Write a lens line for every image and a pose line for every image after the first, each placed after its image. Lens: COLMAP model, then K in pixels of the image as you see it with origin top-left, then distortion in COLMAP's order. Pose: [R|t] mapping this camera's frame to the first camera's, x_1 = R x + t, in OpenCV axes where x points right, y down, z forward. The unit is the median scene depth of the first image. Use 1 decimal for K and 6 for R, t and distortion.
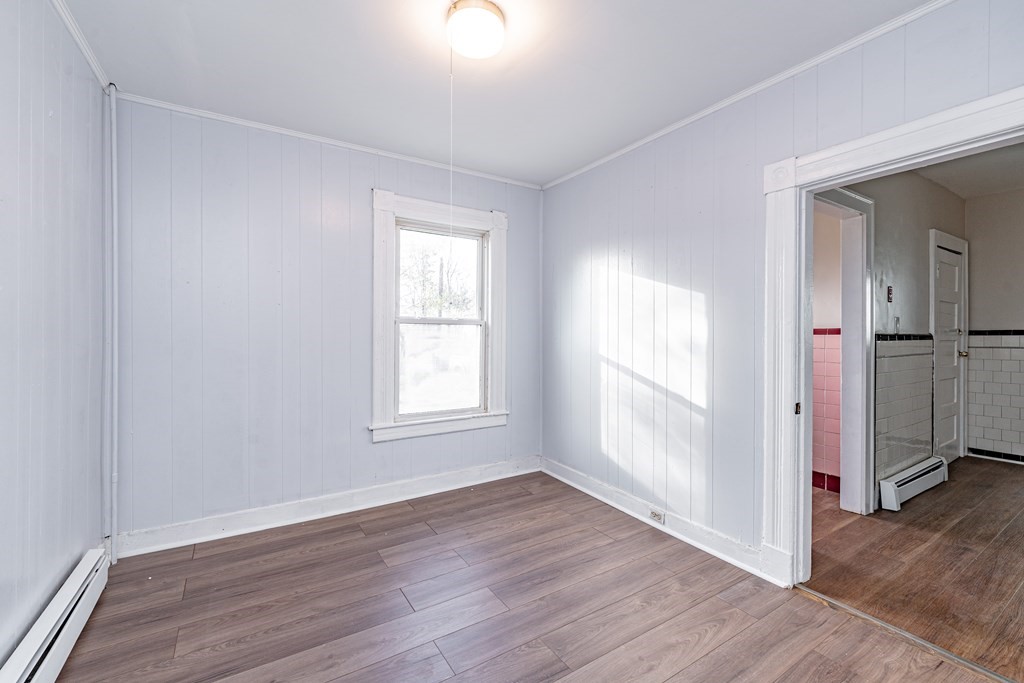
lens RADIAL K [[432.6, 0, 524.9], [0, 432.6, 337.9], [0, 0, 1]] dist [-0.001096, -0.000469]
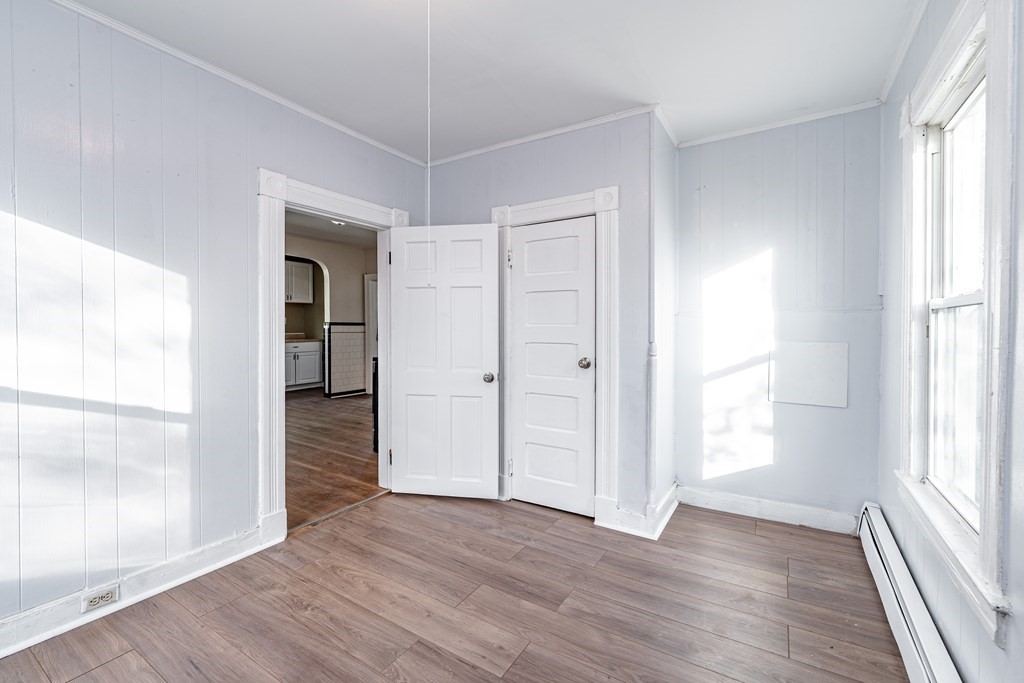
lens RADIAL K [[422.5, 0, 518.7], [0, 422.5, 332.3], [0, 0, 1]] dist [-0.001173, -0.000628]
pose [[-0.413315, -0.029409, 0.910113, -0.668072], [-0.010267, 0.999565, 0.027637, -0.026679], [-0.910530, 0.002079, -0.413438, 0.852635]]
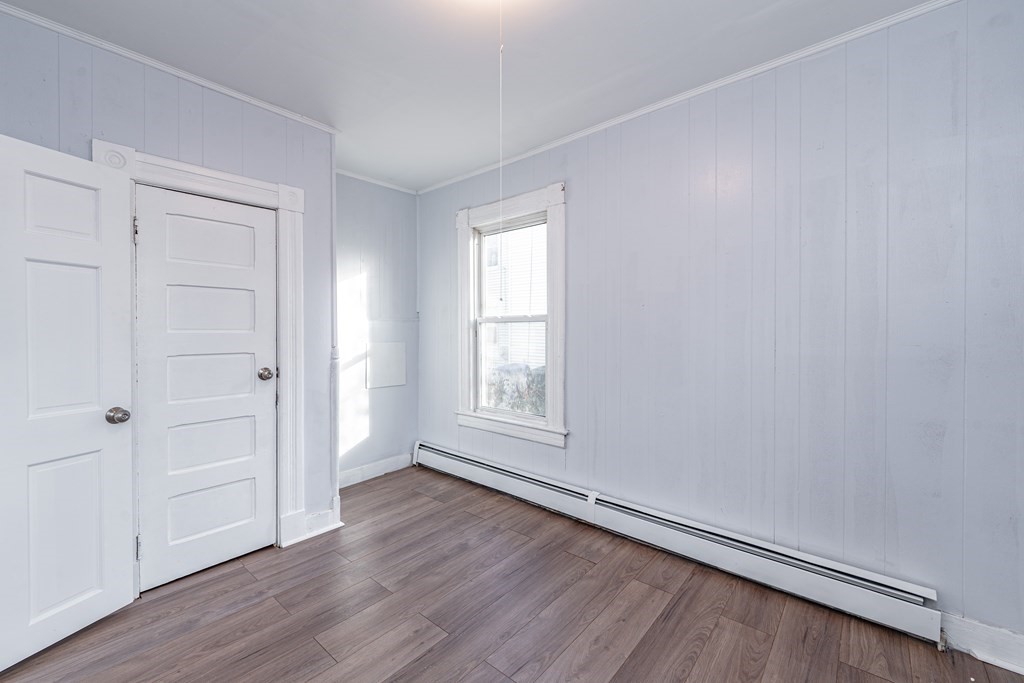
lens RADIAL K [[422.5, 0, 518.7], [0, 422.5, 332.3], [0, 0, 1]] dist [-0.001173, -0.000628]
pose [[-0.962760, -0.014691, -0.269959, 0.033961], [-0.014437, 0.999892, -0.002926, -0.017928], [0.269973, 0.001080, -0.962867, 1.390465]]
